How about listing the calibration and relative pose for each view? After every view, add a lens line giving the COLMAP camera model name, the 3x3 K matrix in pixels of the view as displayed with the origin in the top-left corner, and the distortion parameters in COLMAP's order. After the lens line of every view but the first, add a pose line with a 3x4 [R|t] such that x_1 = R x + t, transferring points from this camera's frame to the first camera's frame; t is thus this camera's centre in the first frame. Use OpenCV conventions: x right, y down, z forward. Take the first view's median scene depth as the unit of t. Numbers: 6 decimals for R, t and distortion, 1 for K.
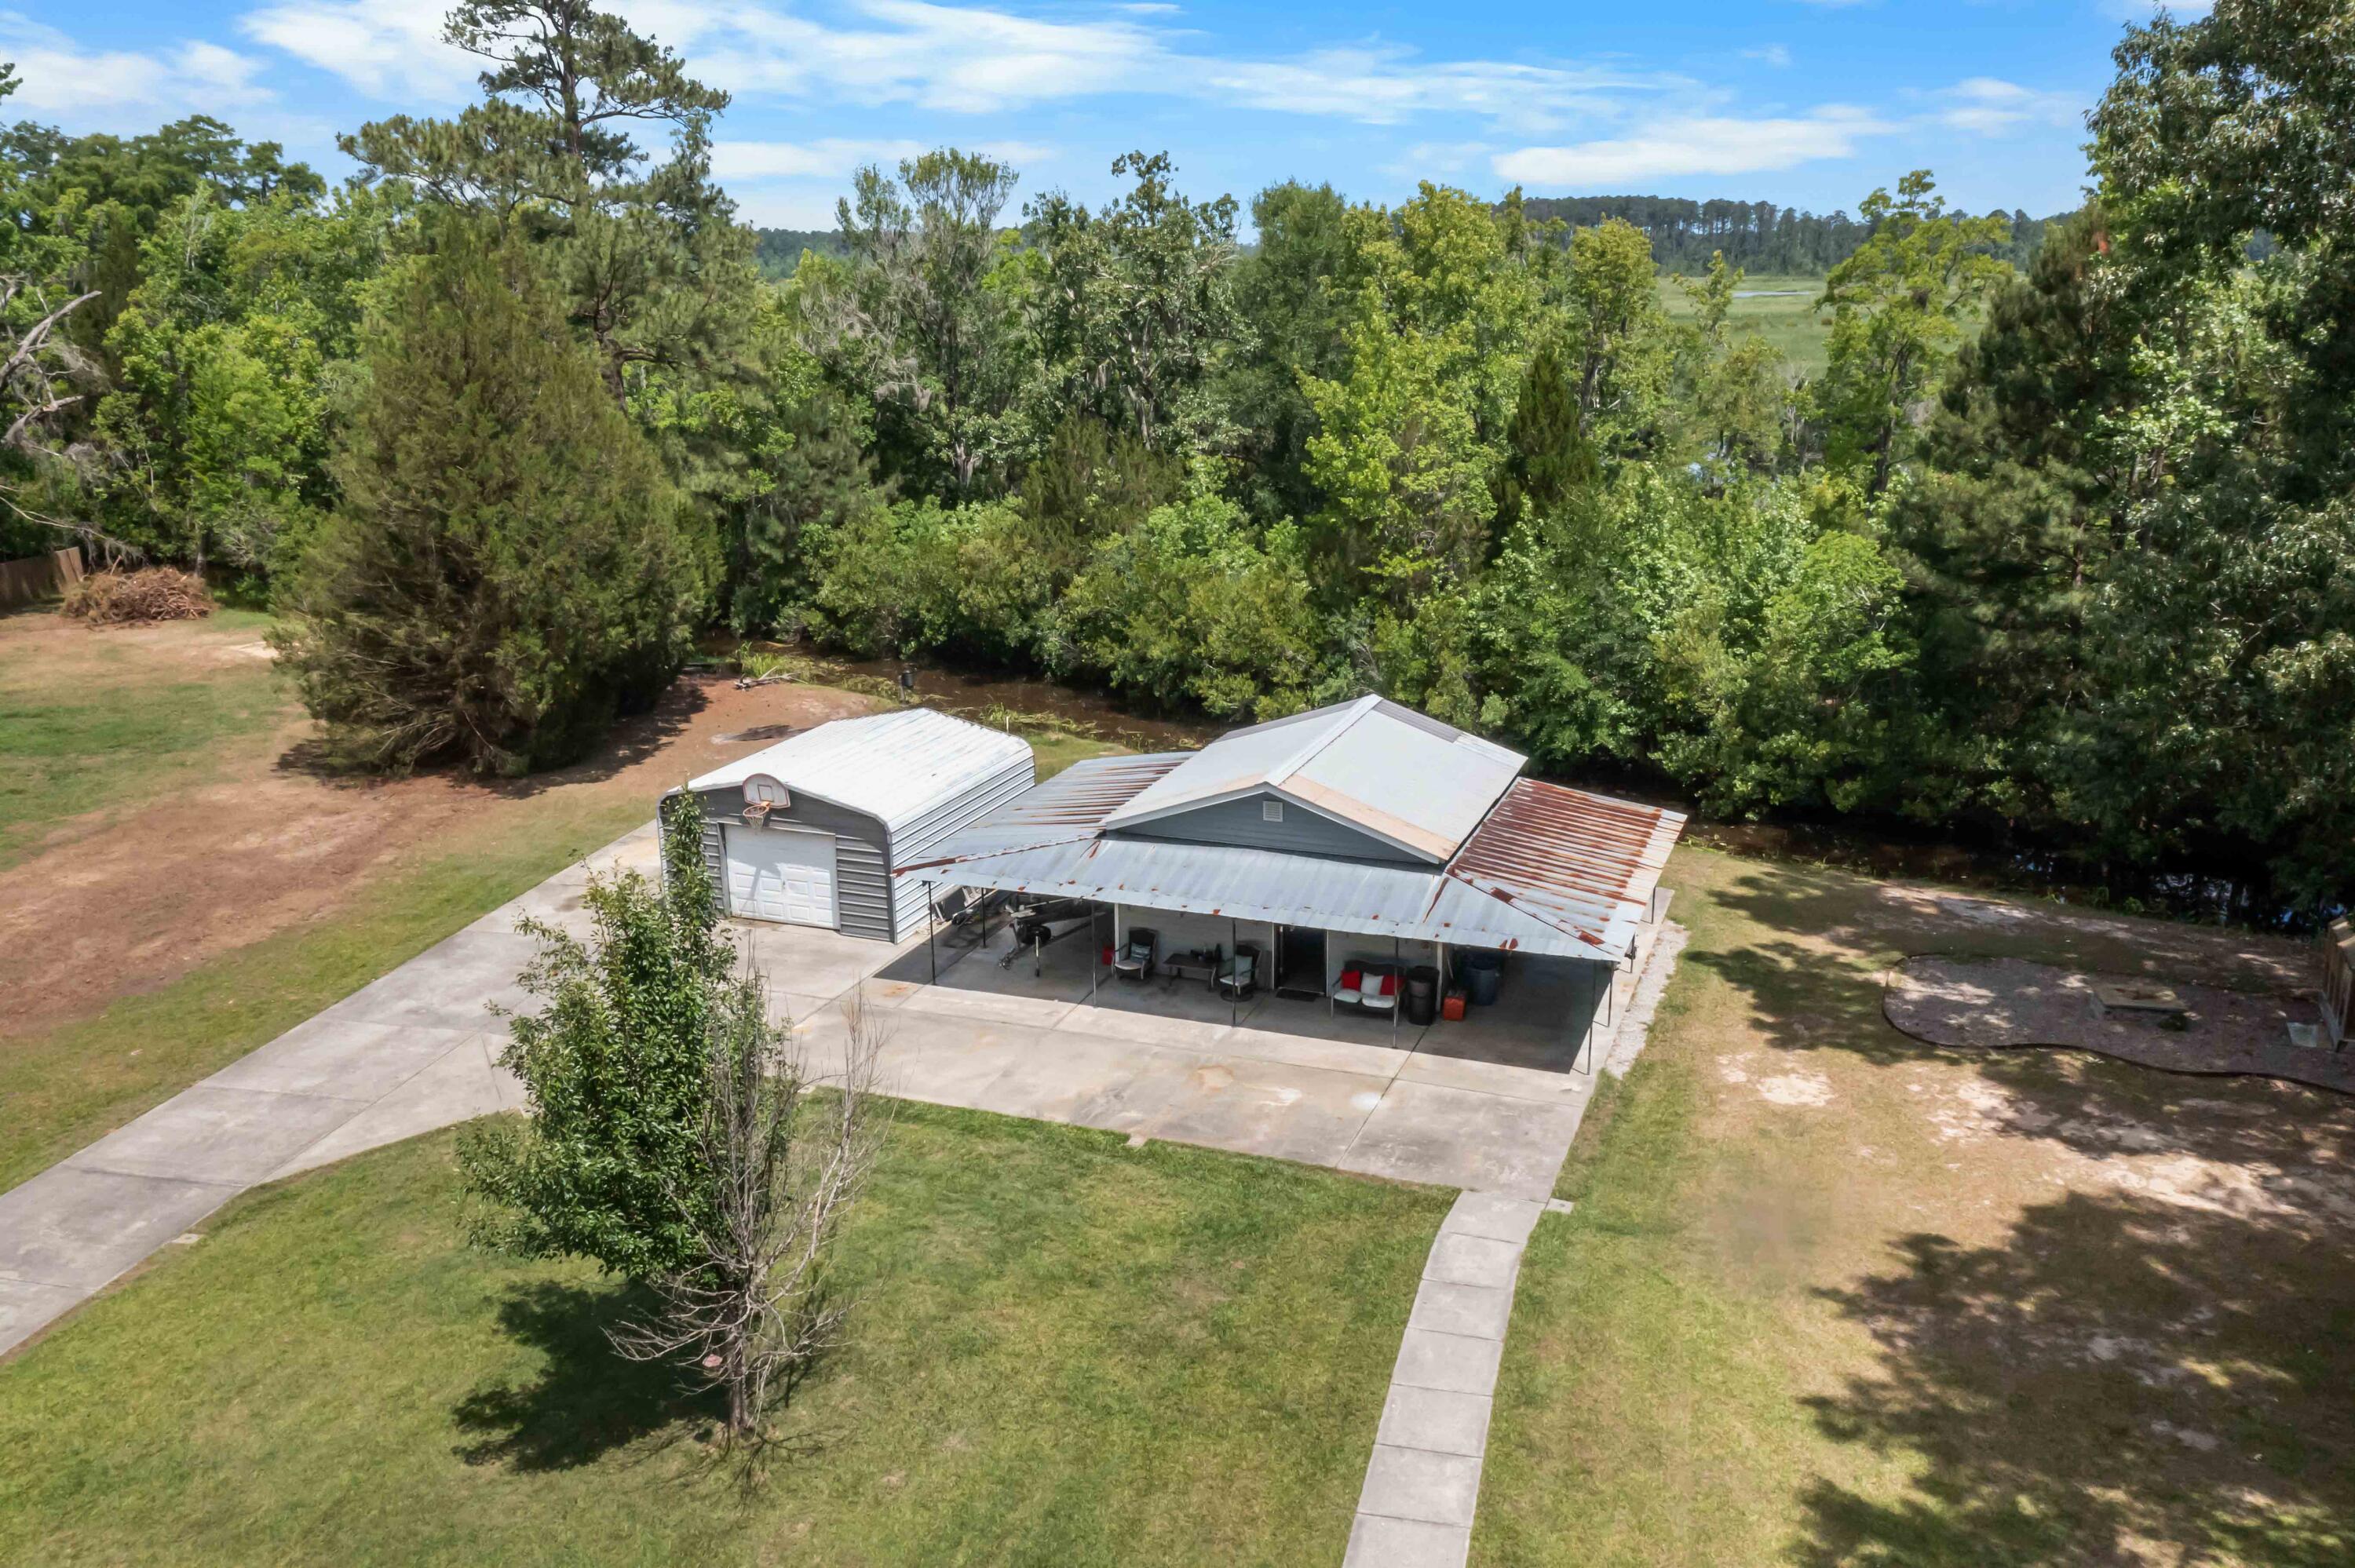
lens RADIAL K [[1935.6, 0, 1177.5], [0, 1935.6, 784.0], [0, 0, 1]] dist [-0.000940, 0.012766]
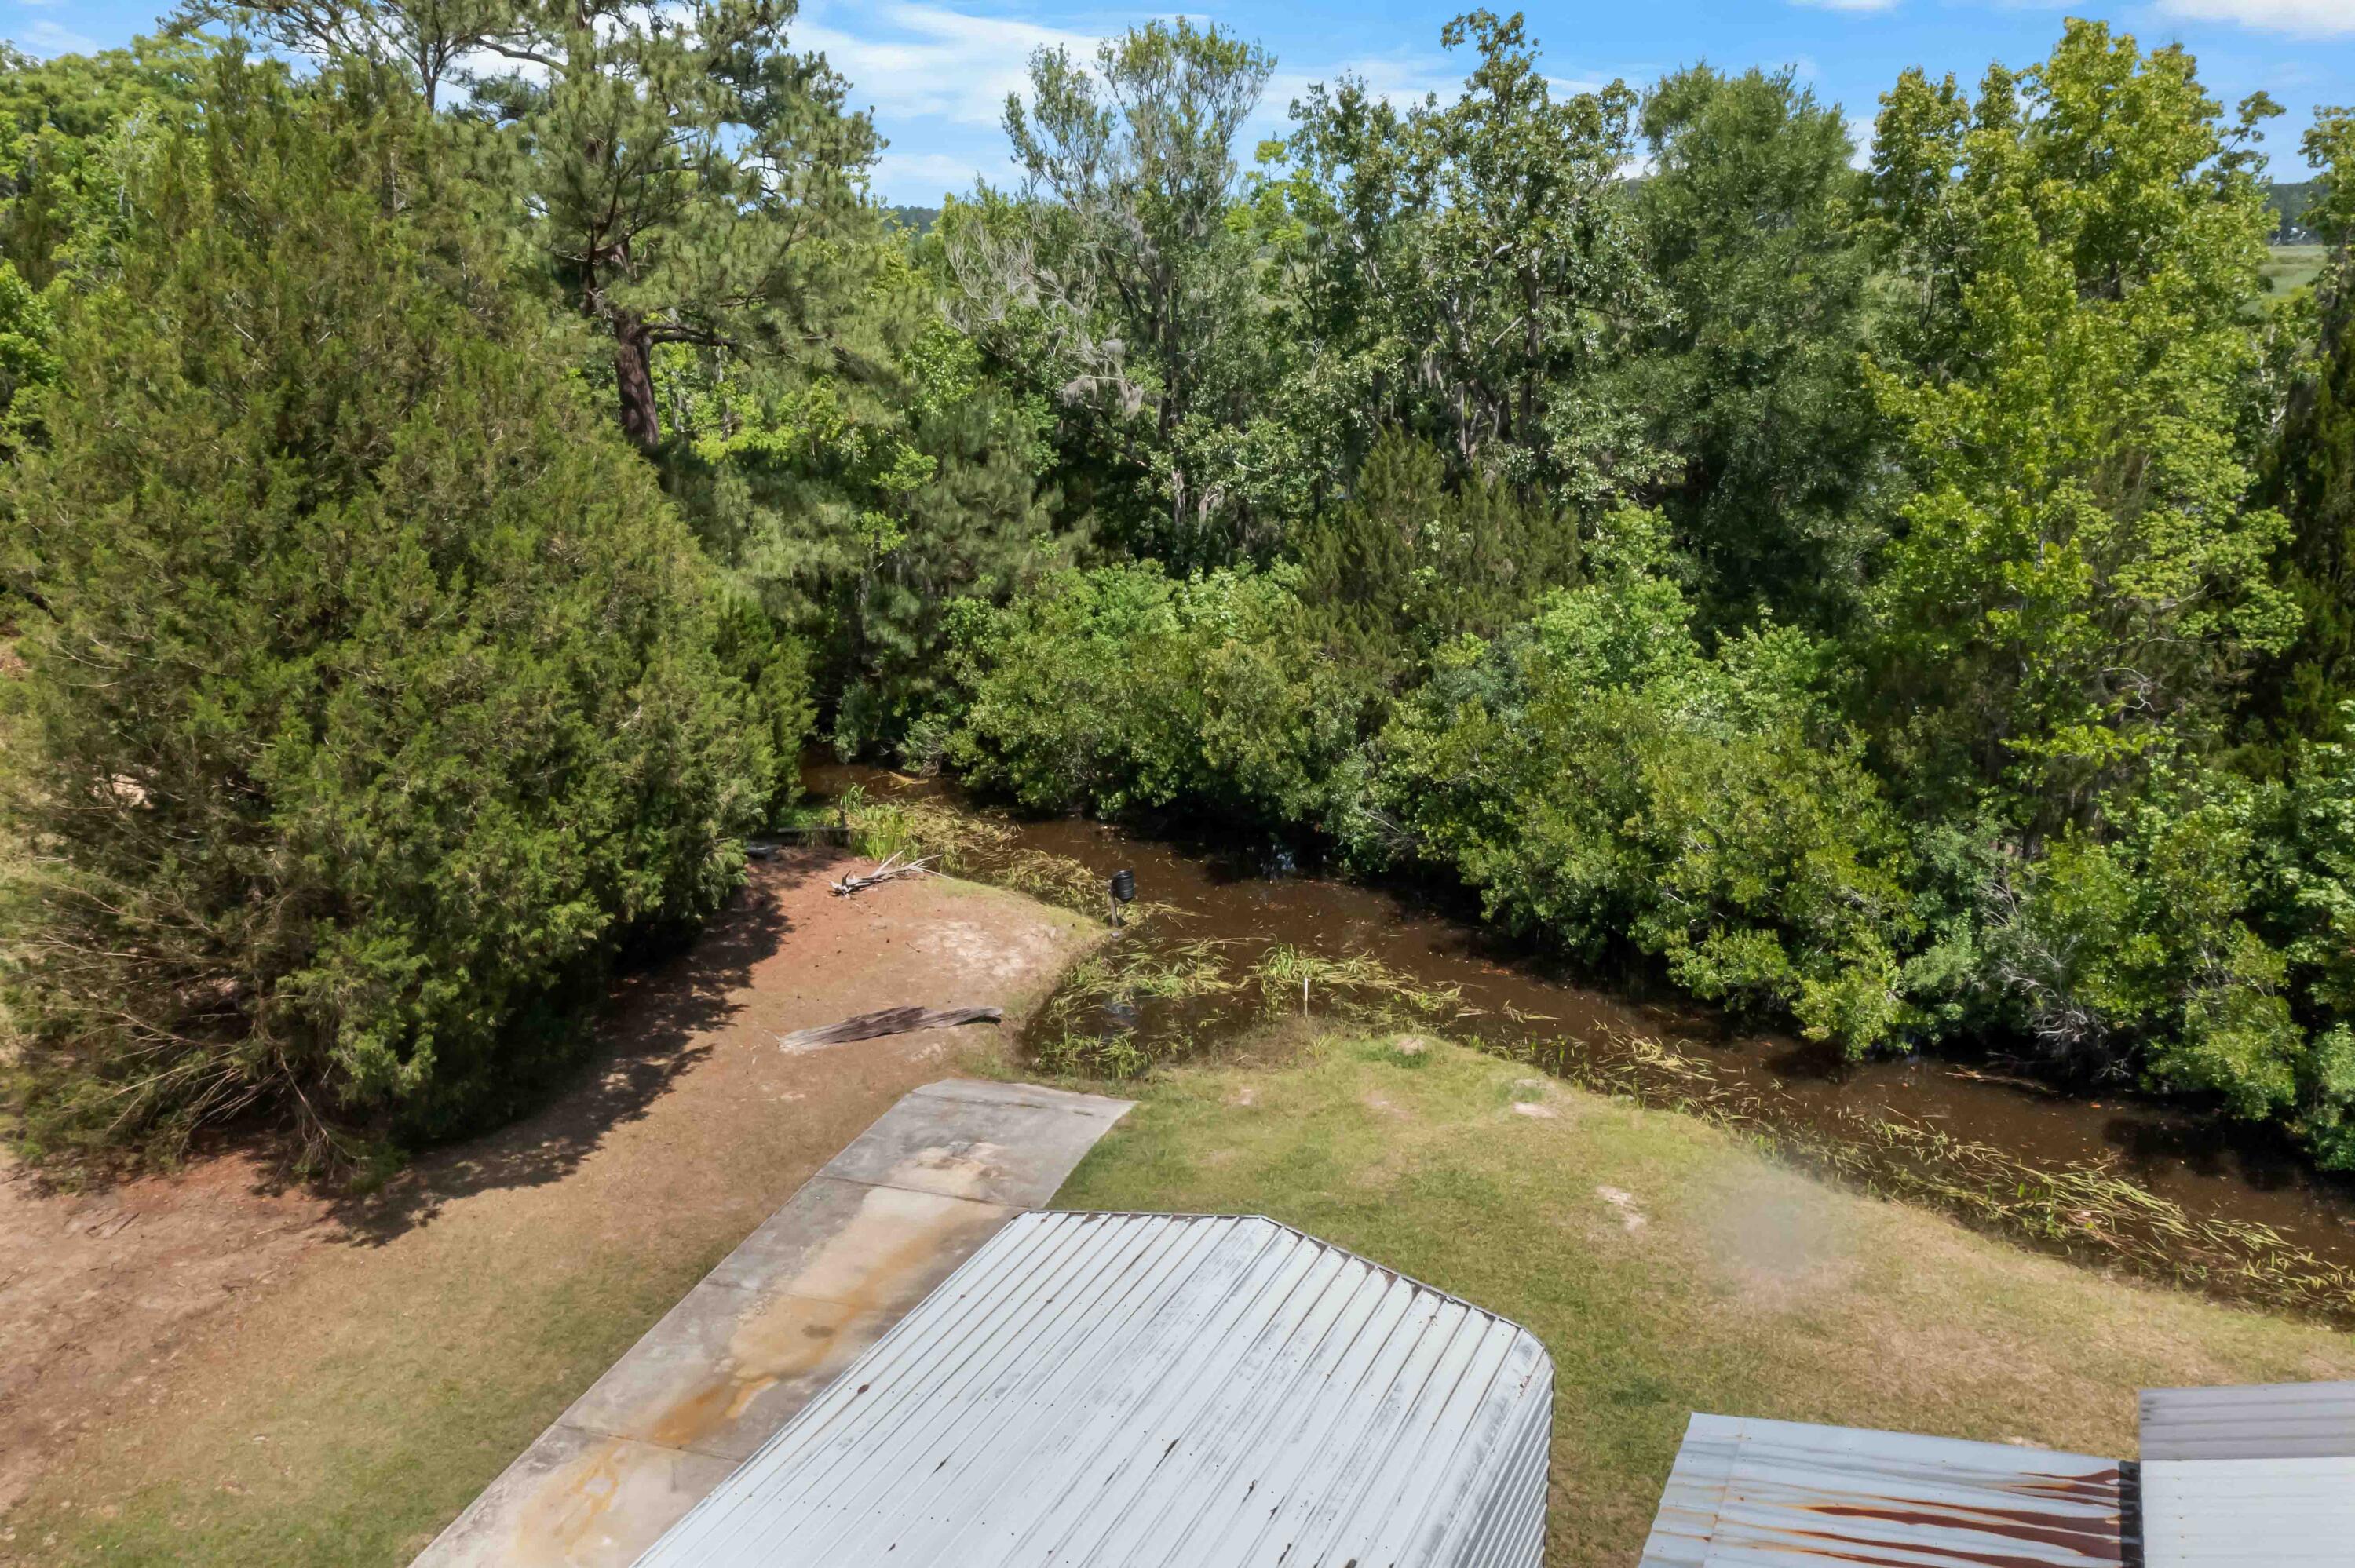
lens RADIAL K [[1935.6, 0, 1177.5], [0, 1935.6, 784.0], [0, 0, 1]] dist [-0.000940, 0.012766]
pose [[0.997842, 0.016653, -0.063519, -0.077533], [-0.016041, 0.999820, 0.010130, -0.082477], [0.063676, -0.009089, 0.997929, 0.374066]]
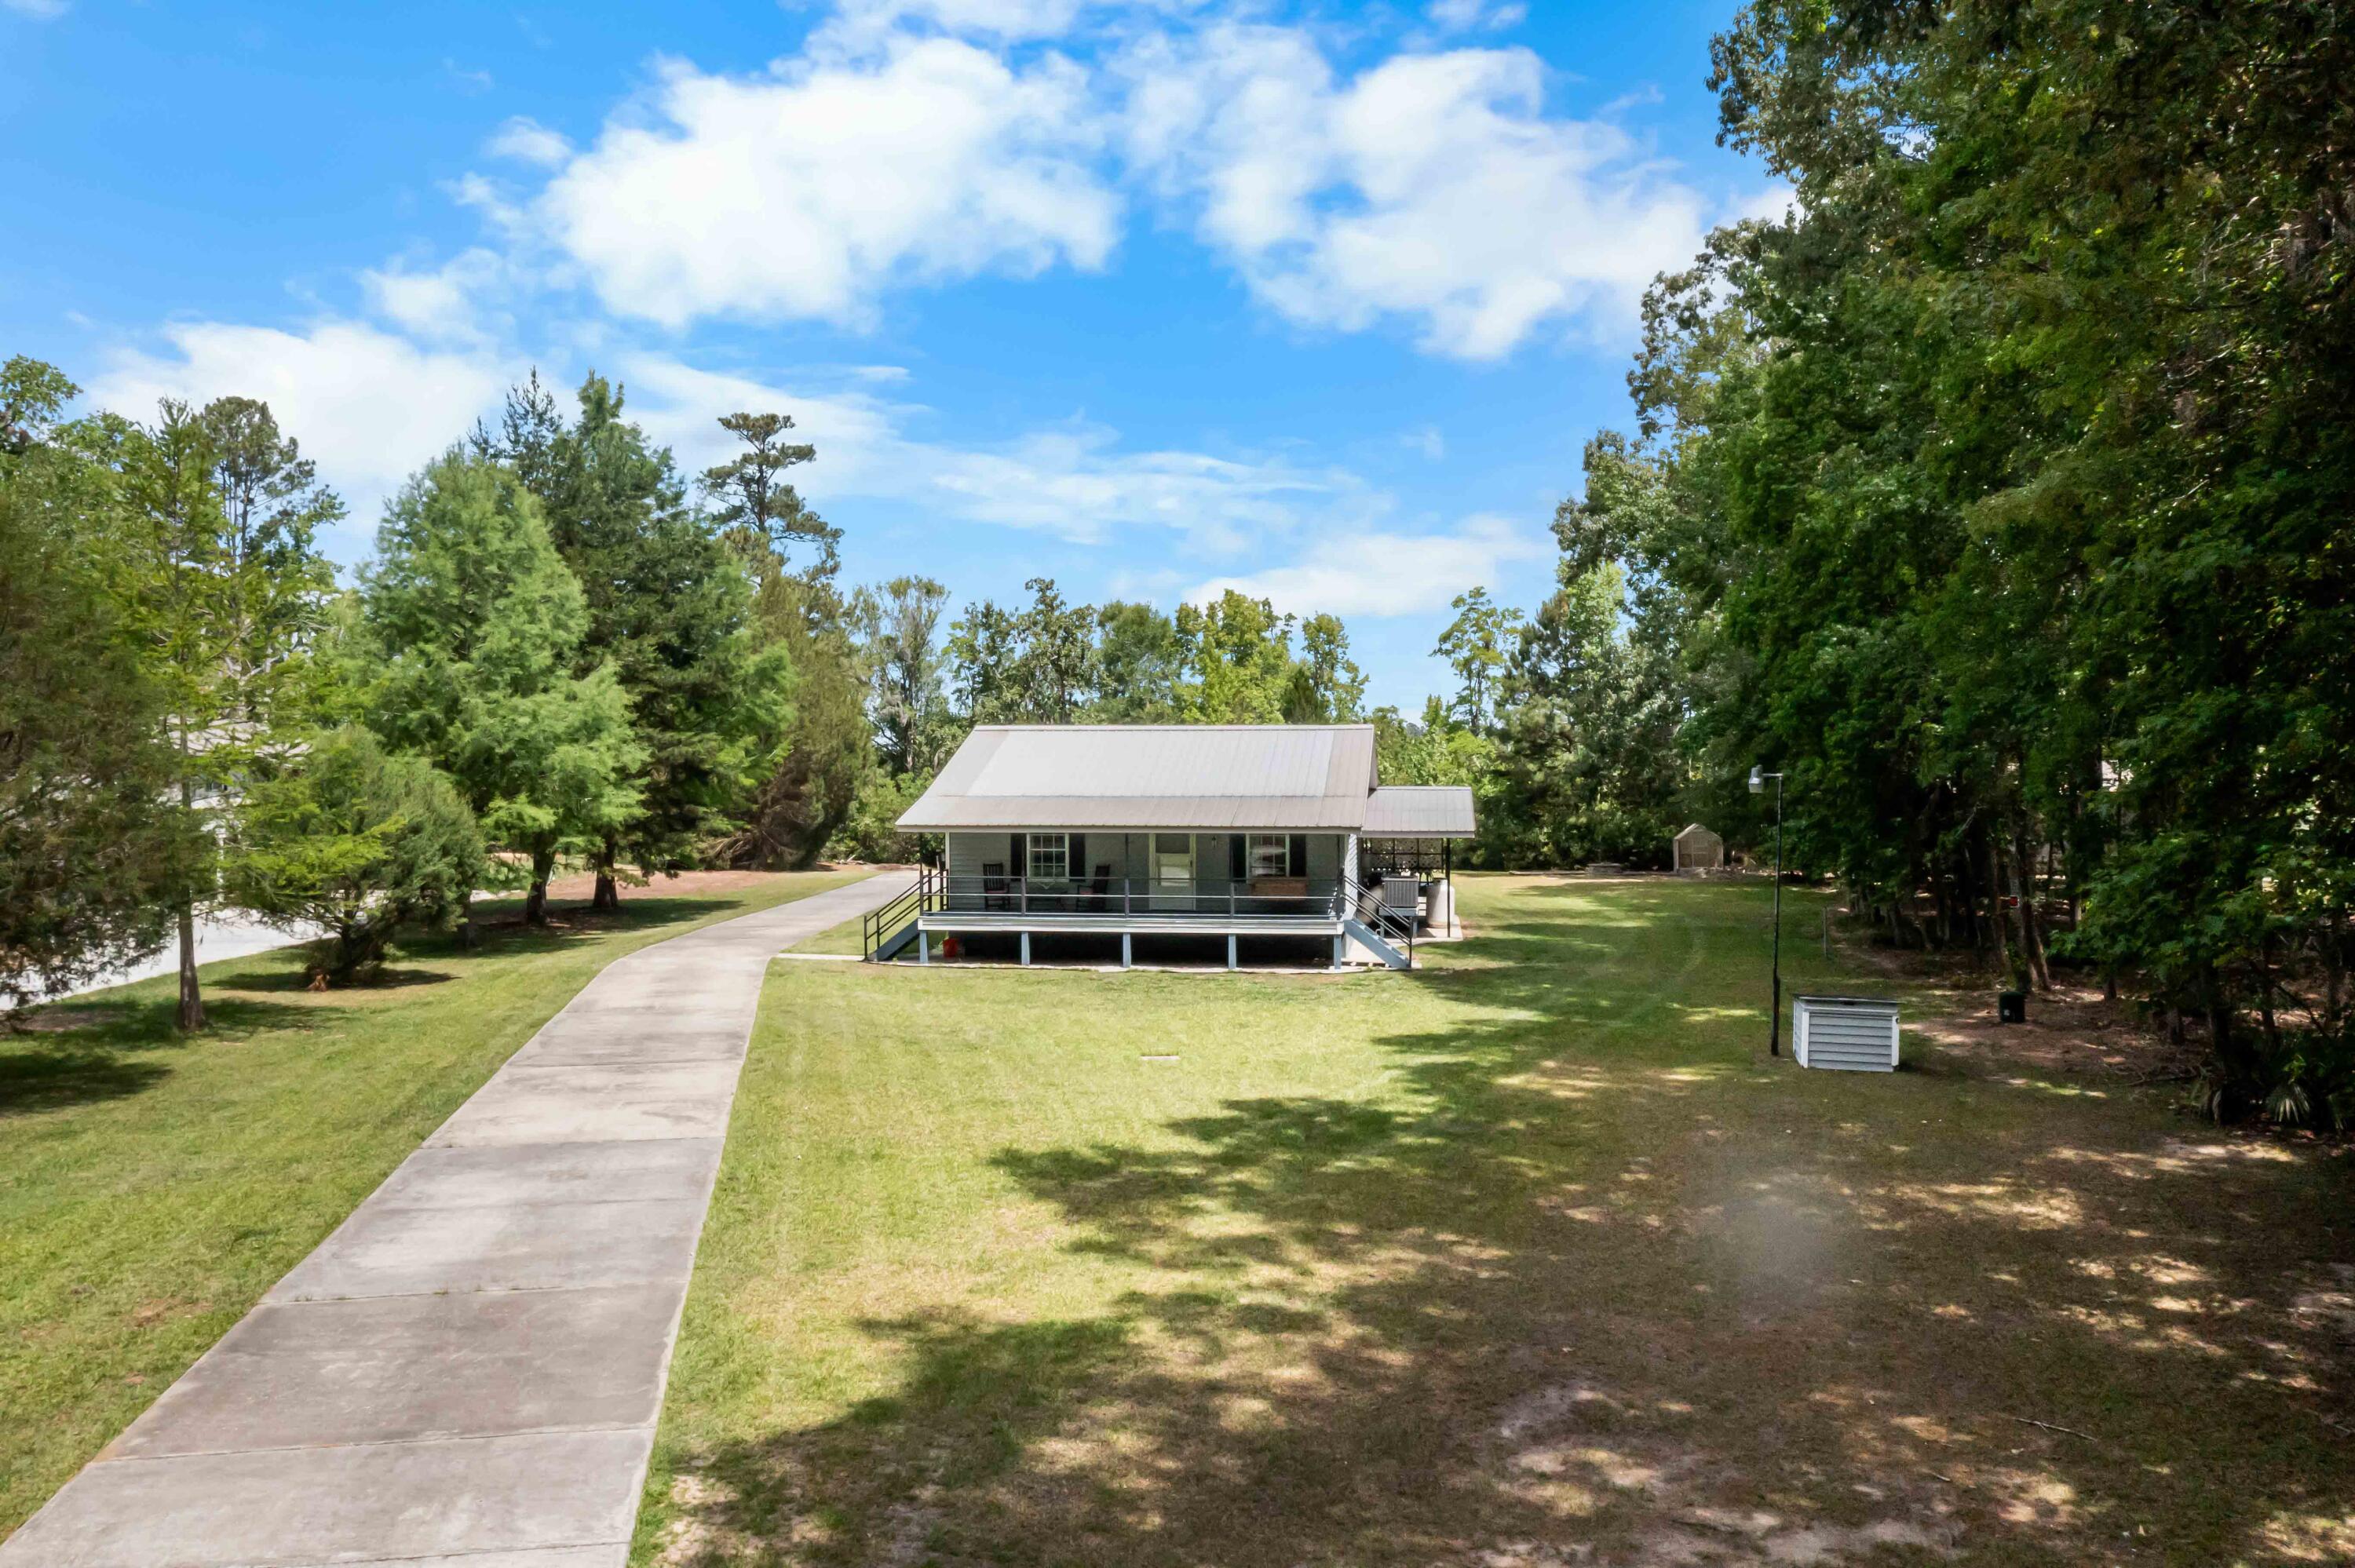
lens RADIAL K [[1935.6, 0, 1177.5], [0, 1935.6, 784.0], [0, 0, 1]] dist [-0.000940, 0.012766]
pose [[0.975788, 0.010575, 0.218462, -0.279603], [0.046095, 0.966453, -0.252674, 0.291963], [-0.213806, 0.256626, 0.942566, -0.599226]]
